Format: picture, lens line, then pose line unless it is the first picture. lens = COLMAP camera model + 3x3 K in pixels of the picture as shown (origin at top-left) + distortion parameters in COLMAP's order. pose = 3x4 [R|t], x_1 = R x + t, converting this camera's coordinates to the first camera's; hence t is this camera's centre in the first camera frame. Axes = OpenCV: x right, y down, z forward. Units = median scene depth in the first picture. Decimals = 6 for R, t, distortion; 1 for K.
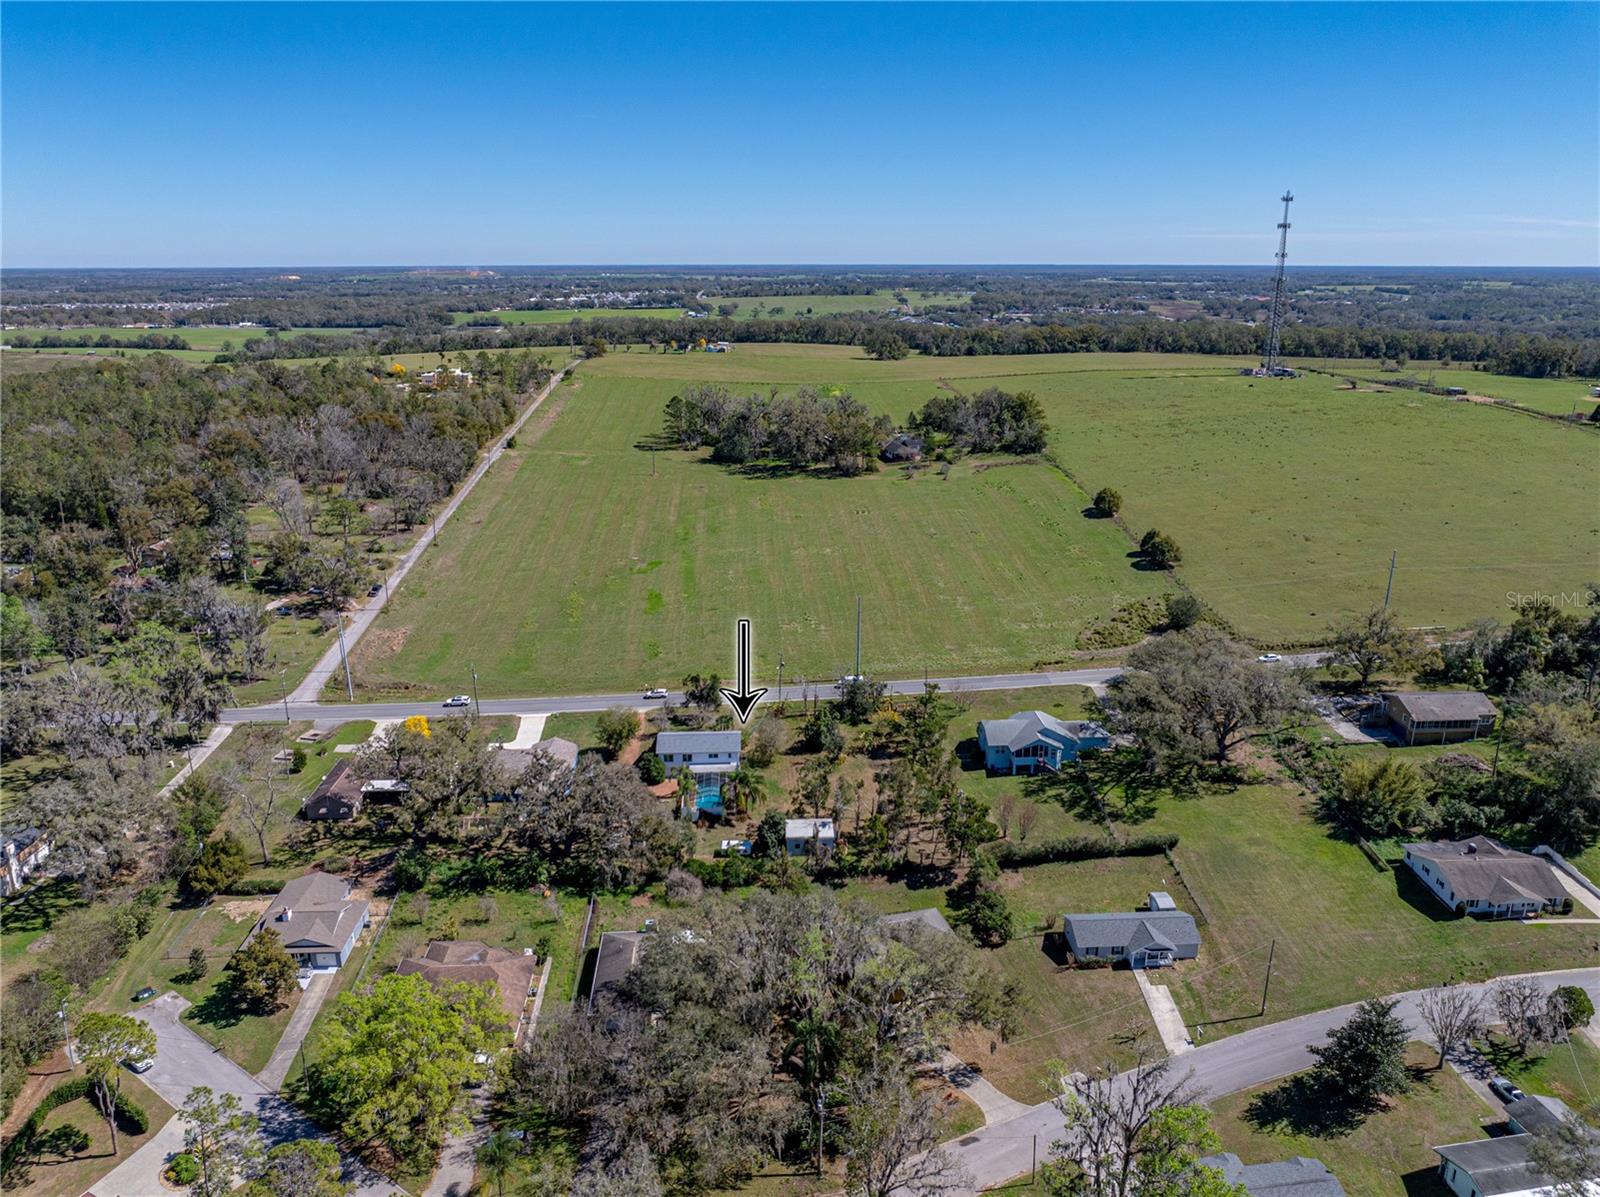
lens RADIAL K [[1123.7, 0, 806.0], [0, 1123.7, 598.8], [0, 0, 1]] dist [-0.028112, 0.014976]
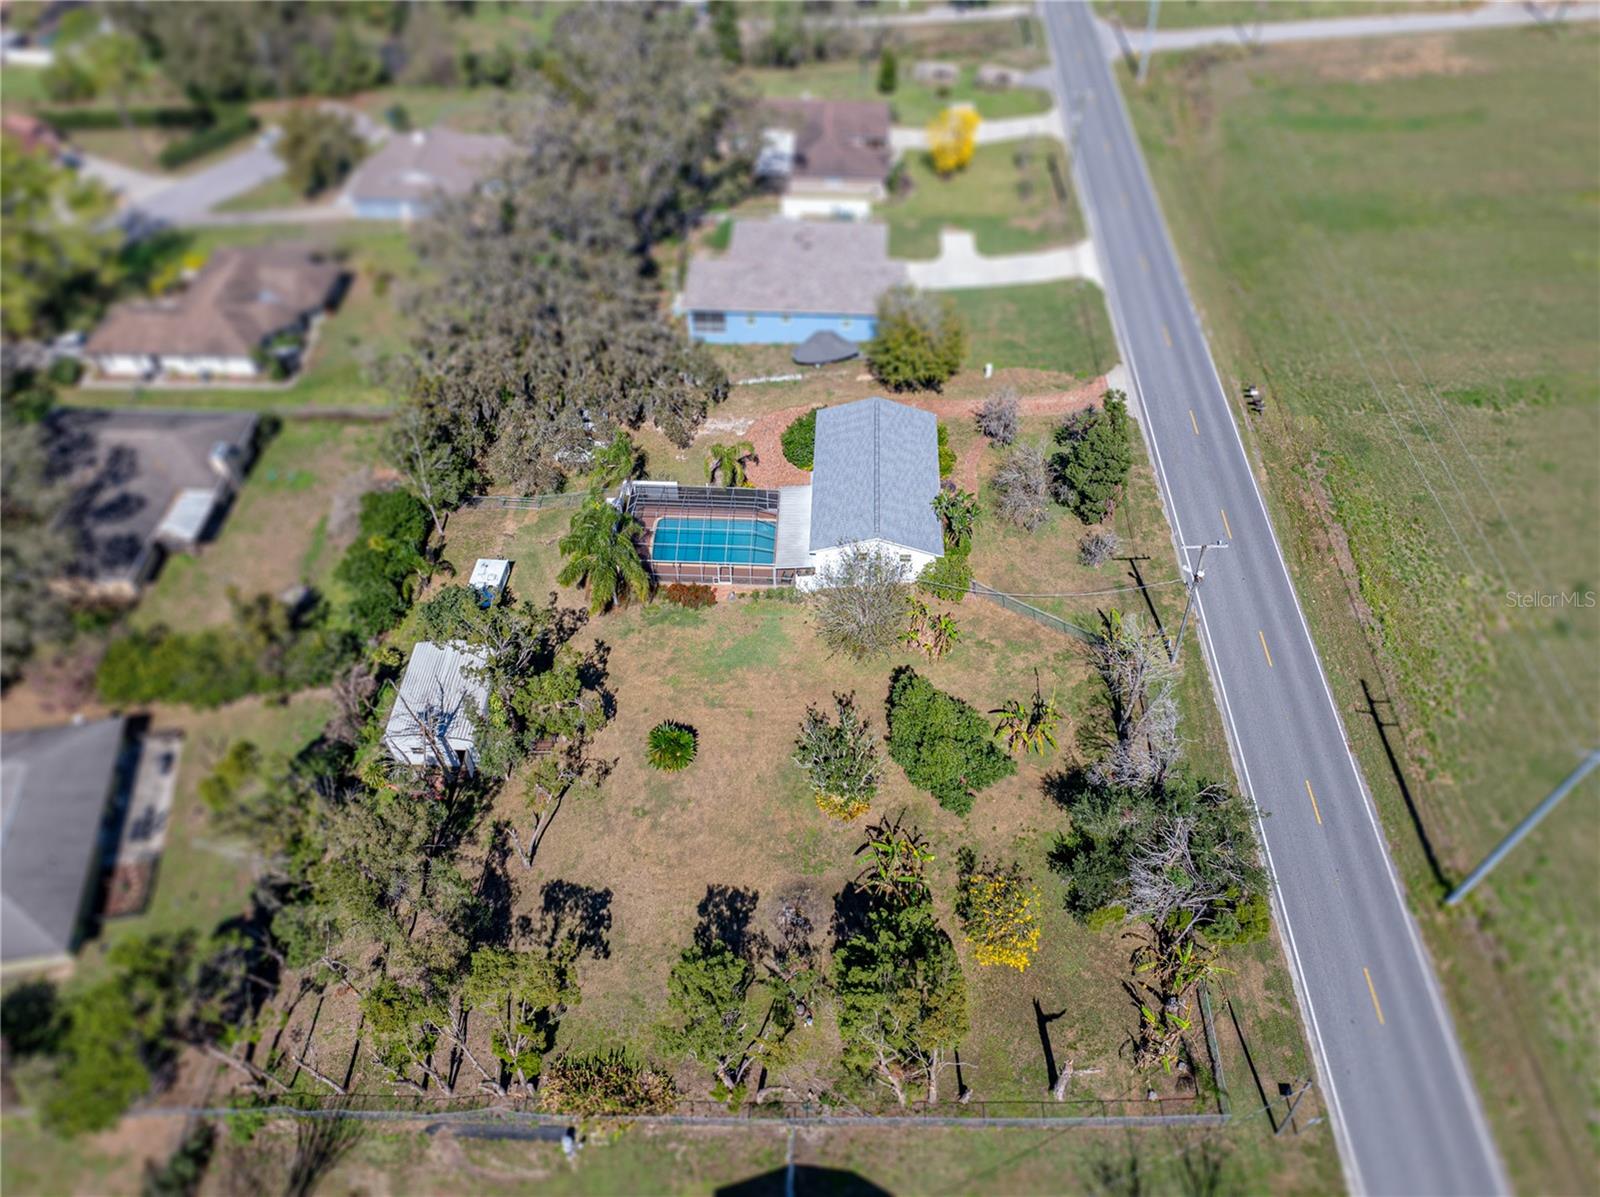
lens RADIAL K [[1123.7, 0, 799.2], [0, 1123.7, 598.5], [0, 0, 1]] dist [-0.028112, 0.014976]
pose [[-0.093100, 0.755584, -0.648402, 0.195430], [-0.292940, 0.601619, 0.743129, -0.133947], [0.951587, 0.259128, 0.165330, 0.885548]]
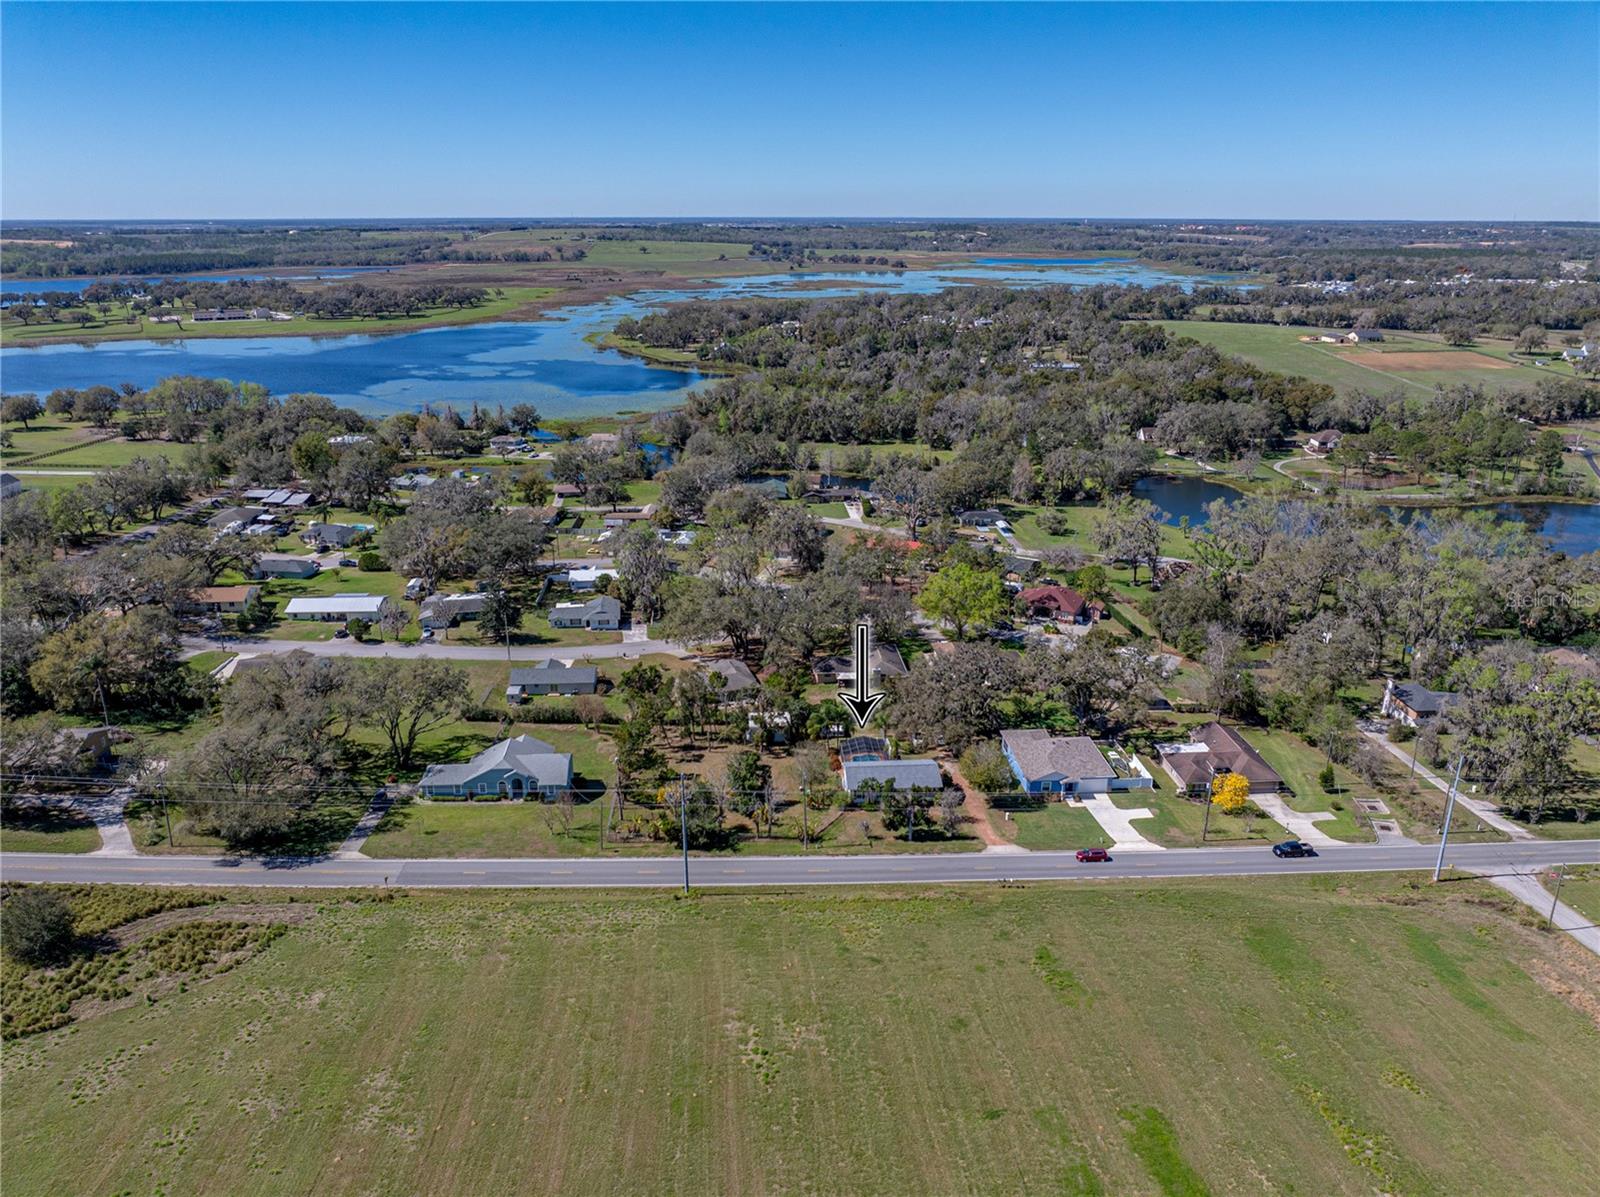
lens RADIAL K [[1123.7, 0, 800.2], [0, 1123.7, 600.5], [0, 0, 1]] dist [-0.028112, 0.014976]
pose [[-0.999831, 0.008455, -0.016316, -0.009746], [-0.002727, 0.809779, 0.586729, -0.487055], [0.018173, 0.586674, -0.809619, 1.580303]]
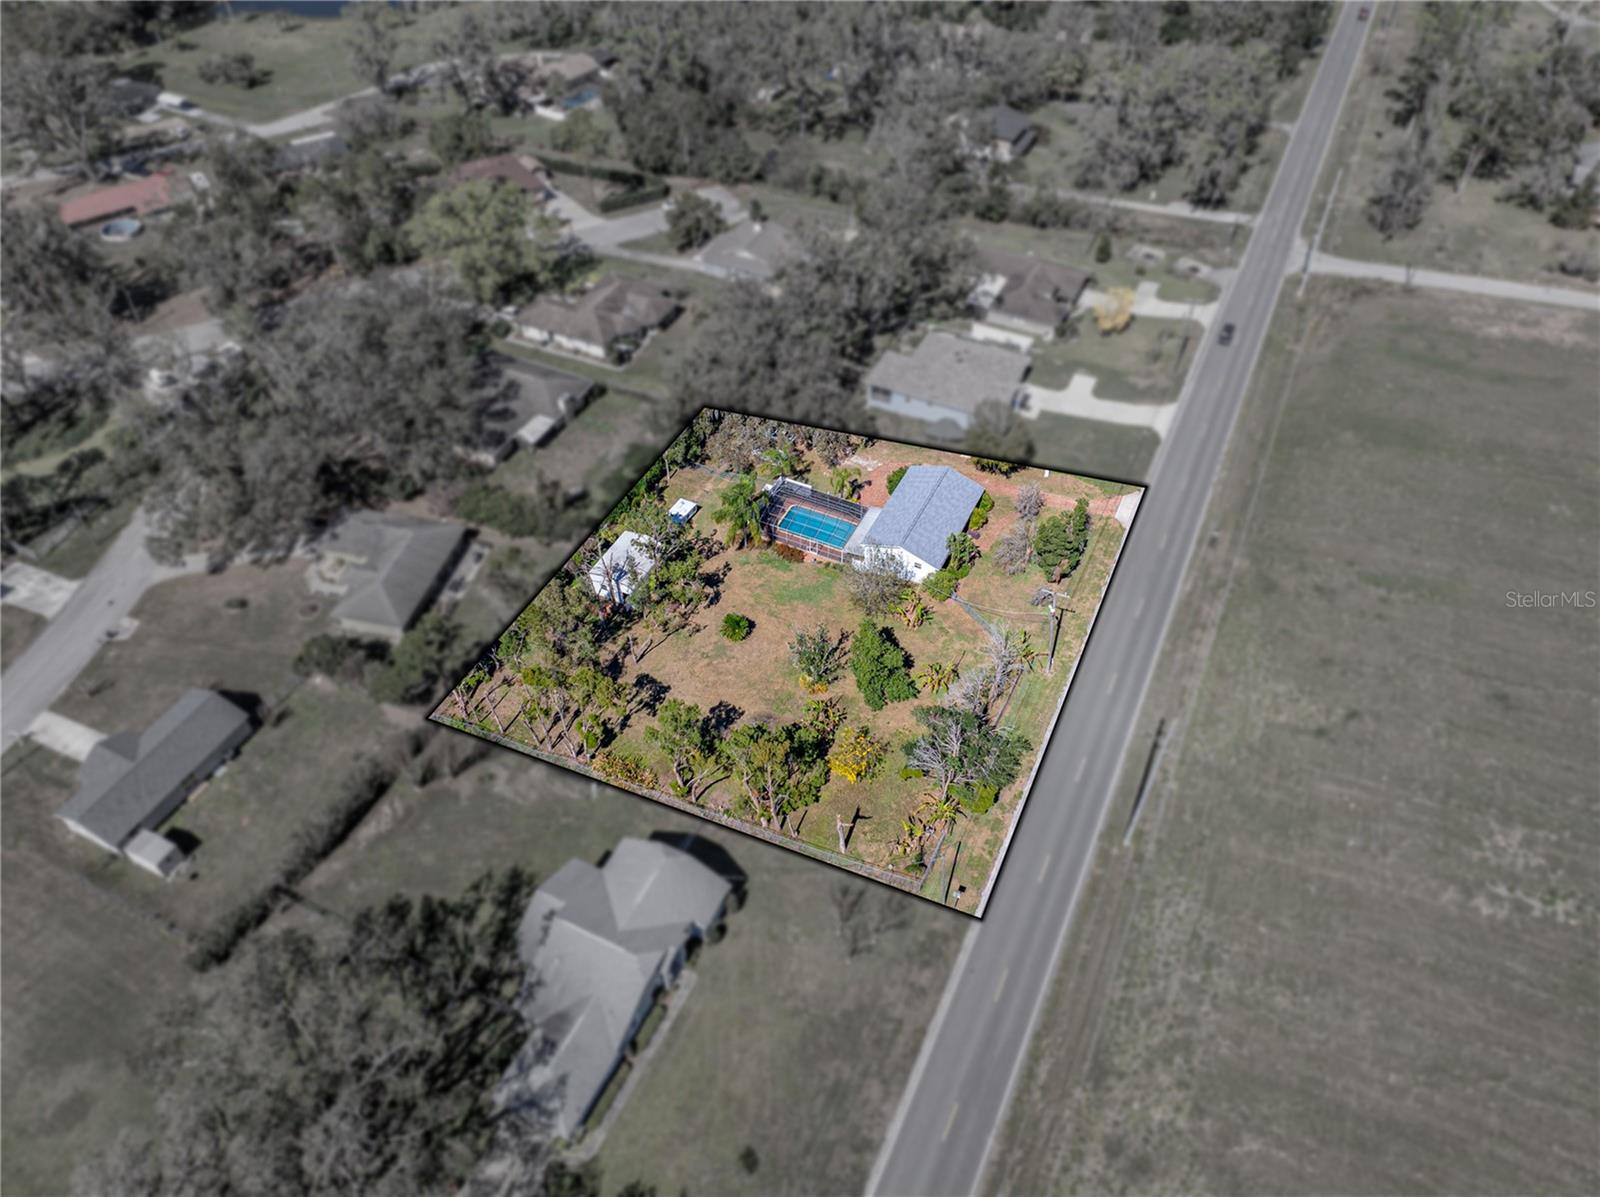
lens RADIAL K [[1123.7, 0, 798.9], [0, 1123.7, 594.8], [0, 0, 1]] dist [-0.028112, 0.014976]
pose [[-0.477961, 0.634426, -0.607500, 0.333588], [-0.258907, 0.559133, 0.787615, -0.310013], [0.839357, 0.533735, -0.102986, 0.993249]]
